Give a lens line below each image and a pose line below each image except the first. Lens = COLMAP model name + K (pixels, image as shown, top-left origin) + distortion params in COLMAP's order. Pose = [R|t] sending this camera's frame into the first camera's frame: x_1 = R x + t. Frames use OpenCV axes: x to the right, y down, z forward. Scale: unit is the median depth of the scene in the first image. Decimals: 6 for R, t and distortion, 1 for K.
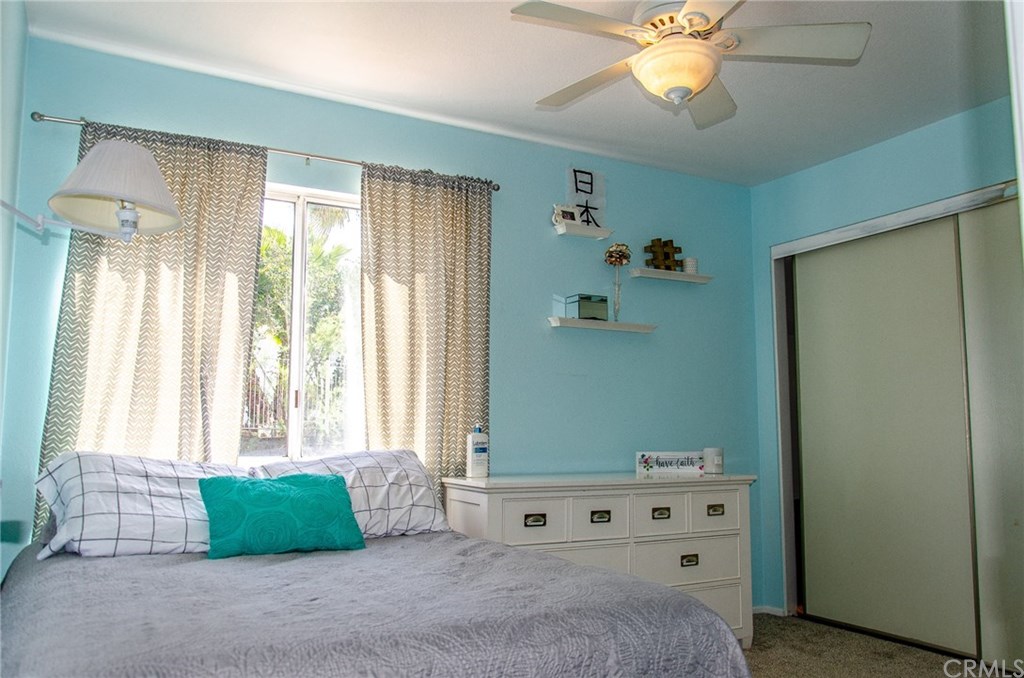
lens RADIAL K [[778.4, 0, 508.0], [0, 778.4, 341.3], [0, 0, 1]] dist [0.011007, 0.001947]
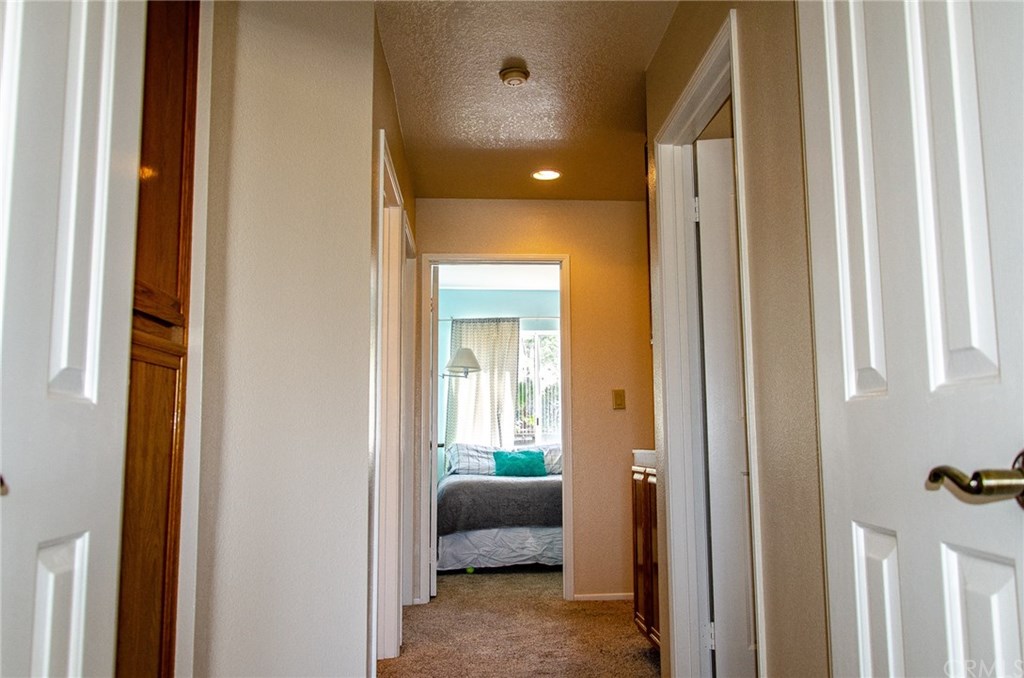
lens RADIAL K [[778.4, 0, 513.1], [0, 778.4, 339.9], [0, 0, 1]] dist [0.011007, 0.001947]
pose [[0.904496, -0.057028, -0.422653, 0.895455], [0.057124, 0.998289, -0.012449, -0.194987], [0.422640, -0.012883, 0.906206, -1.549127]]
